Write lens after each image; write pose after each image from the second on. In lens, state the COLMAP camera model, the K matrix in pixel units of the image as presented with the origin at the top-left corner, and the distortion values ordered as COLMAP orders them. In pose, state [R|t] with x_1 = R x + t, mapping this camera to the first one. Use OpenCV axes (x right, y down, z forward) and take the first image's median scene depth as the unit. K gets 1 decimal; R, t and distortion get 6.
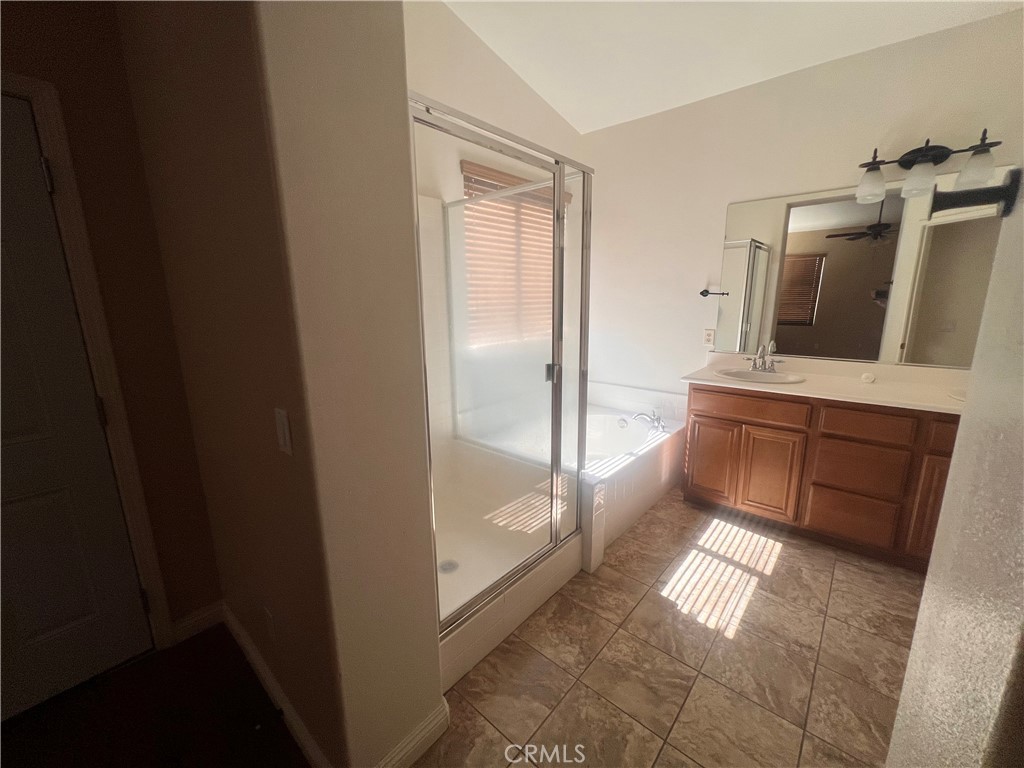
lens RADIAL K [[412.9, 0, 513.0], [0, 412.9, 382.9], [0, 0, 1]] dist [0.001928, 0.000686]
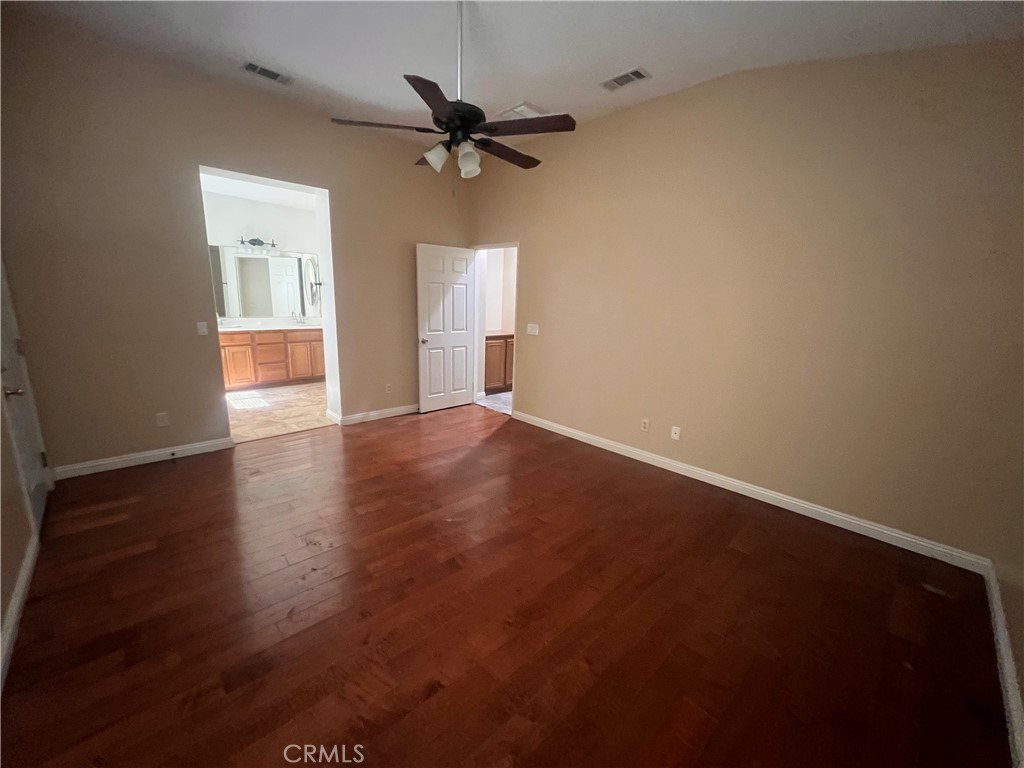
lens RADIAL K [[412.9, 0, 507.1], [0, 412.9, 378.7], [0, 0, 1]] dist [0.001928, 0.000686]
pose [[0.097988, -0.180247, 0.978728, -1.943183], [0.174966, 0.971263, 0.161355, 0.217529], [-0.979686, 0.155434, 0.126709, -0.972891]]
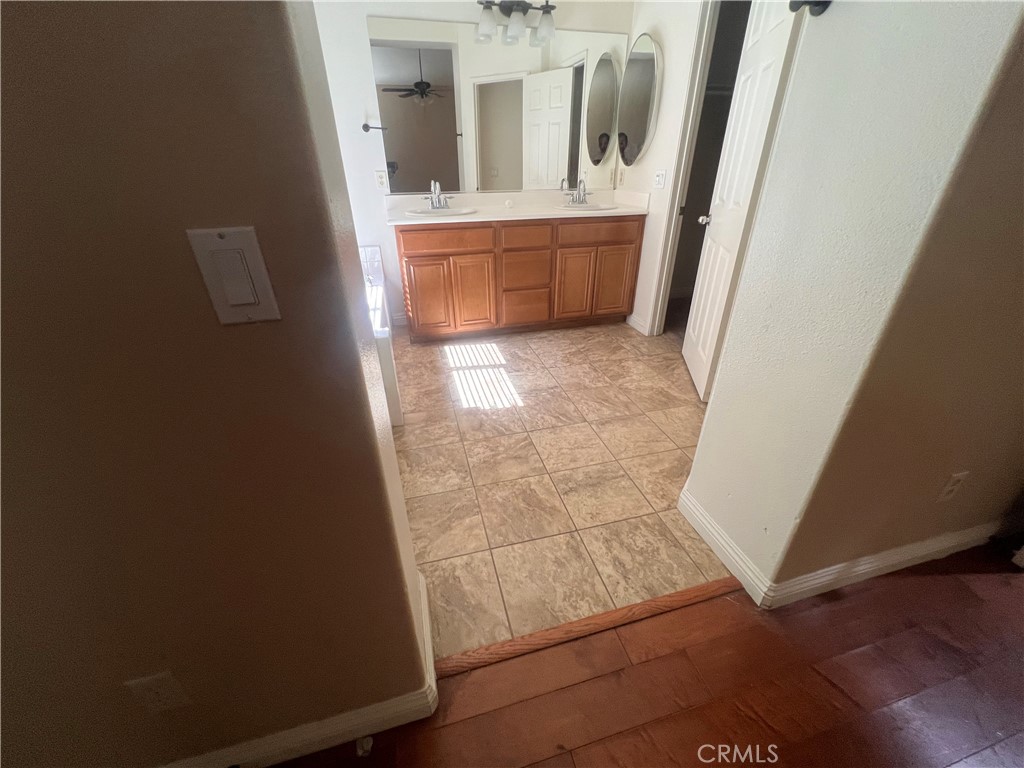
lens RADIAL K [[412.9, 0, 513.5], [0, 412.9, 382.8], [0, 0, 1]] dist [0.001928, 0.000686]
pose [[0.556103, -0.384419, 0.736866, -0.396525], [0.170711, 0.920529, 0.351402, 0.064791], [-0.813393, -0.069625, 0.577533, 0.225357]]
